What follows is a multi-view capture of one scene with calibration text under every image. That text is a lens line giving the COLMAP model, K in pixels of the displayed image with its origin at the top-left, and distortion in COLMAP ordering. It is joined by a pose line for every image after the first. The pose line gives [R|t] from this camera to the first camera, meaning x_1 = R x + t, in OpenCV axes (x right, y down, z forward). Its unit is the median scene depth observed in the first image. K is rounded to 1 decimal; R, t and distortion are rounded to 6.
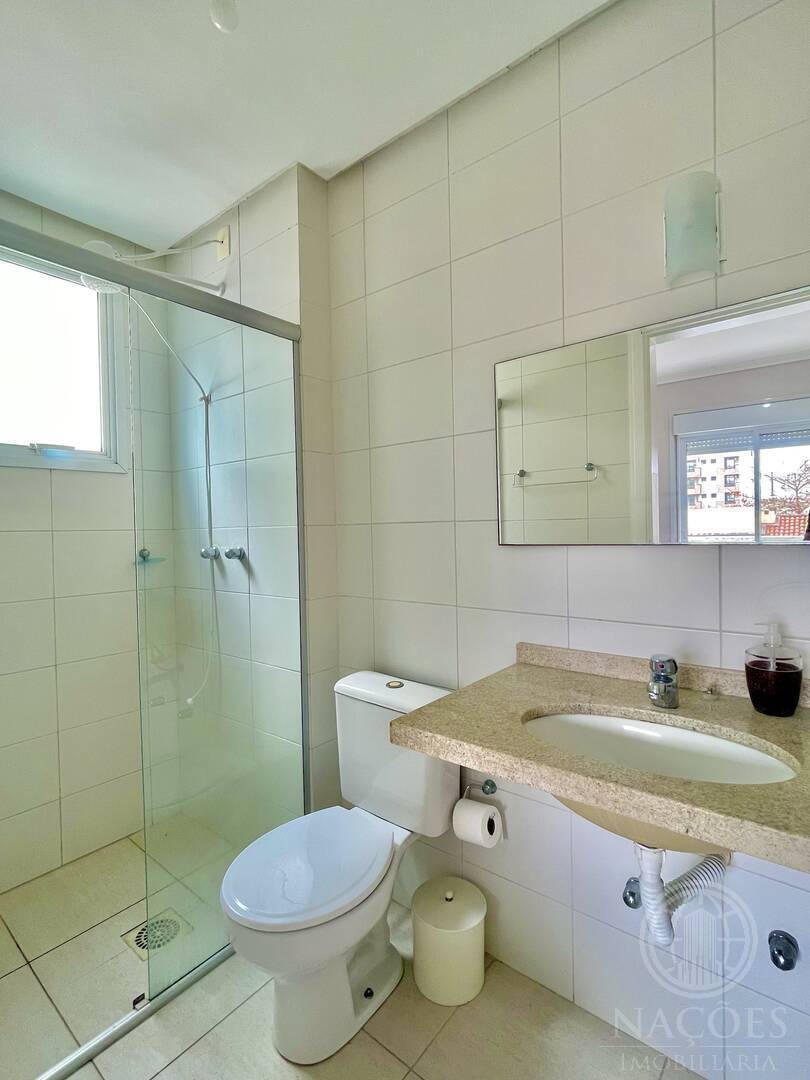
lens RADIAL K [[517.0, 0, 405.0], [0, 517.0, 540.0], [0, 0, 1]] dist [0.000654, 0.000458]
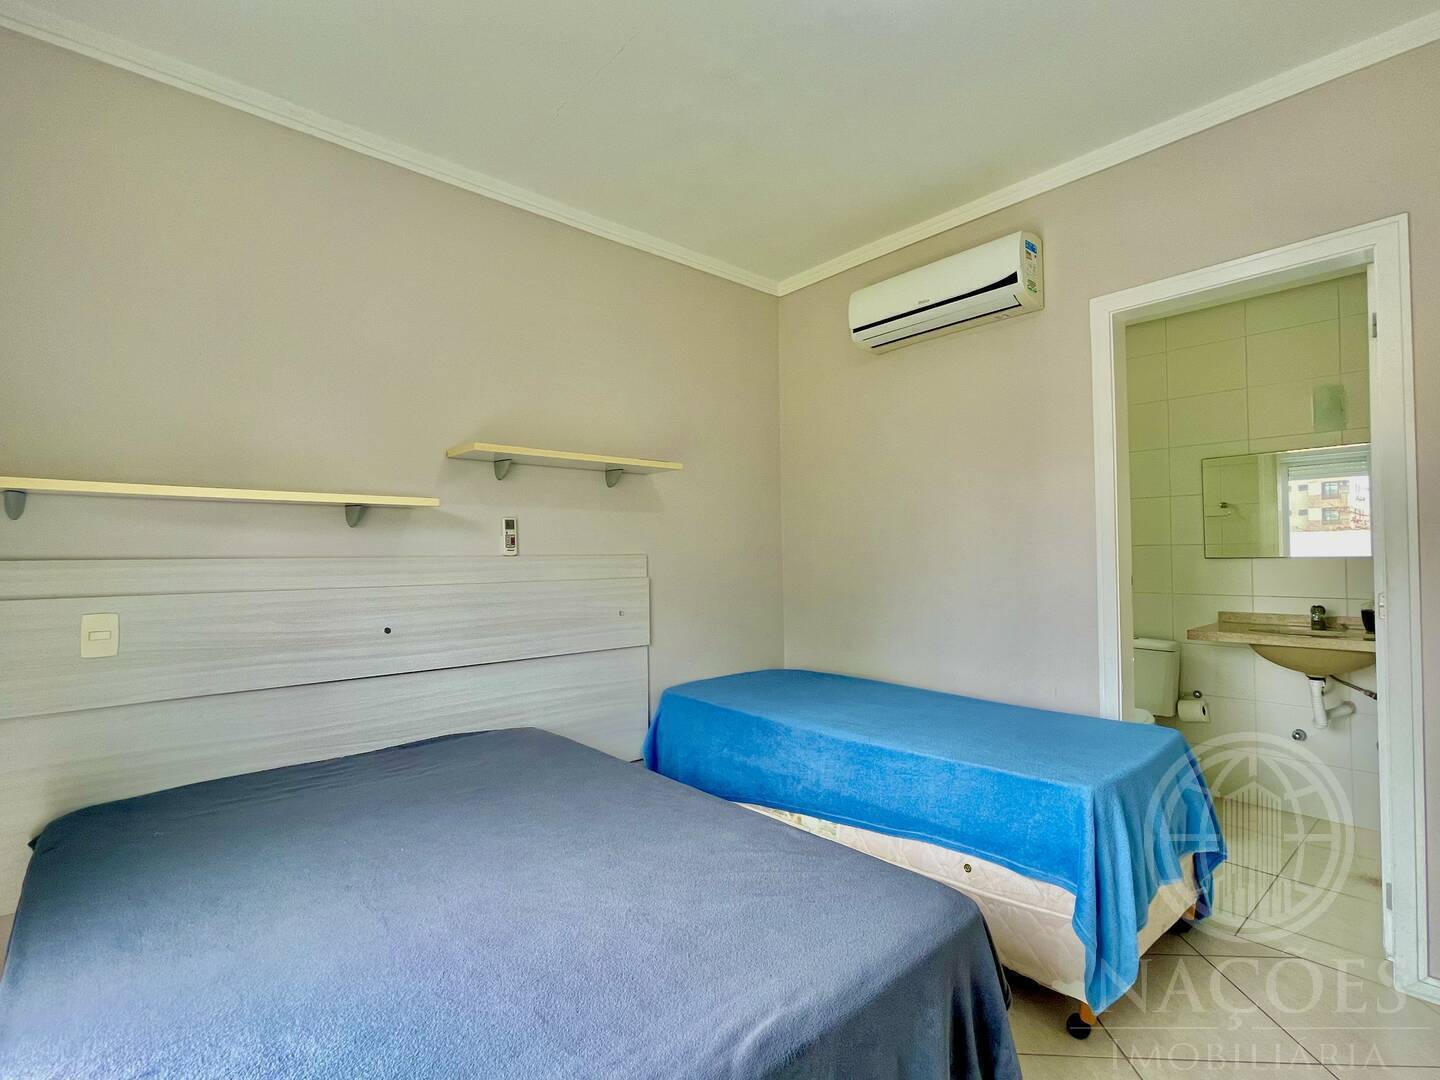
lens RADIAL K [[689.3, 0, 713.3], [0, 689.3, 544.3], [0, 0, 1]] dist [0.000654, 0.000458]
pose [[0.985368, 0.006980, -0.170299, -1.153992], [-0.013980, 0.999104, -0.039941, 0.087053], [0.169867, 0.041737, 0.984583, -1.754458]]
